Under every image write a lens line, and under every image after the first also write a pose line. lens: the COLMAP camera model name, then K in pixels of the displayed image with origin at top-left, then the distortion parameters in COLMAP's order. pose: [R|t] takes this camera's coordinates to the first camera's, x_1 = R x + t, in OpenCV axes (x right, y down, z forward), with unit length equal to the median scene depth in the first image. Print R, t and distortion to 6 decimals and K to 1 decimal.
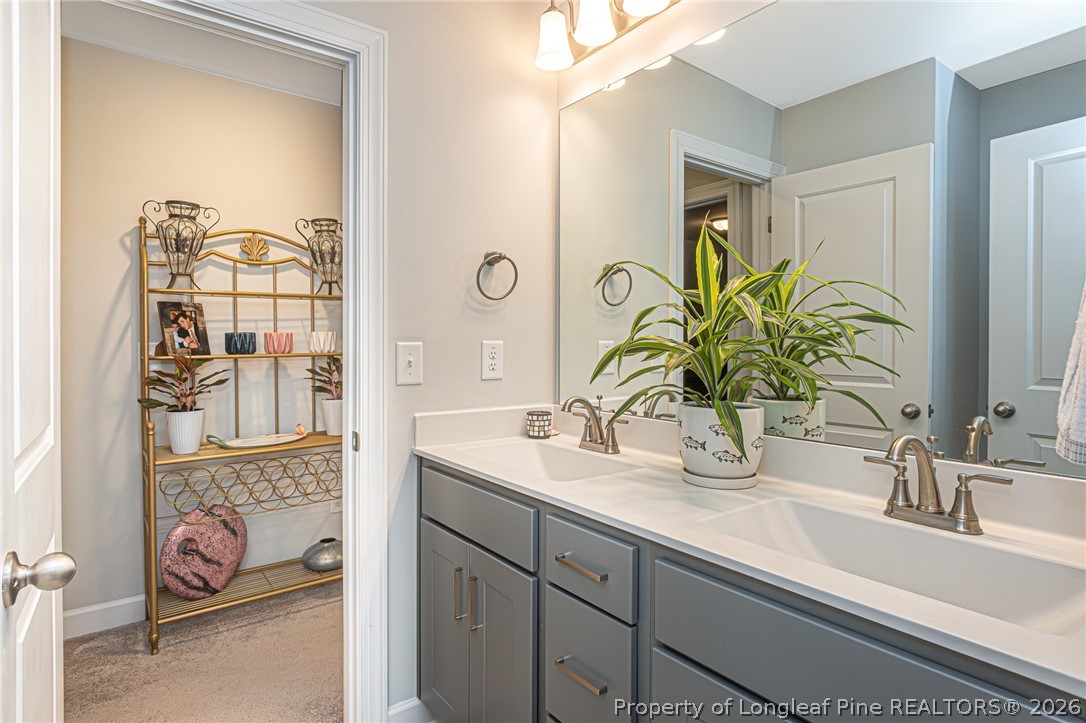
lens RADIAL K [[568.9, 0, 547.5], [0, 568.9, 356.9], [0, 0, 1]] dist [-0.004393, -0.003616]
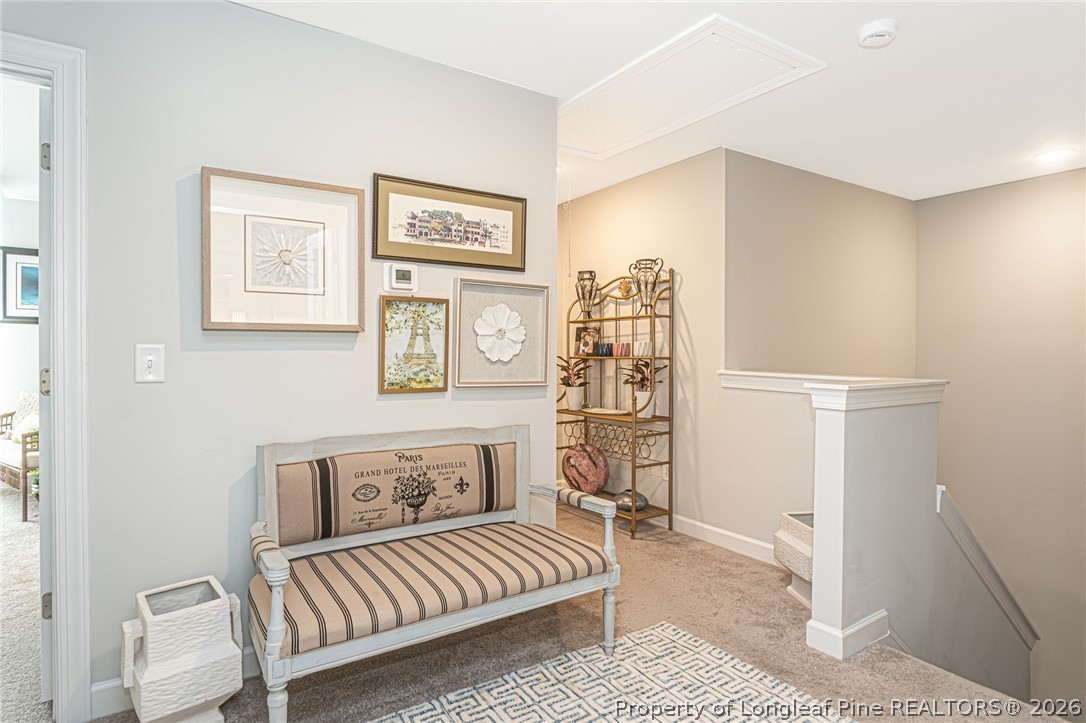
lens RADIAL K [[568.9, 0, 541.3], [0, 568.9, 357.9], [0, 0, 1]] dist [-0.004393, -0.003616]
pose [[-0.045050, 0.016436, -0.998850, 1.059919], [-0.022391, 0.999597, 0.017458, -0.024910], [0.998734, 0.023152, -0.044664, 0.867294]]
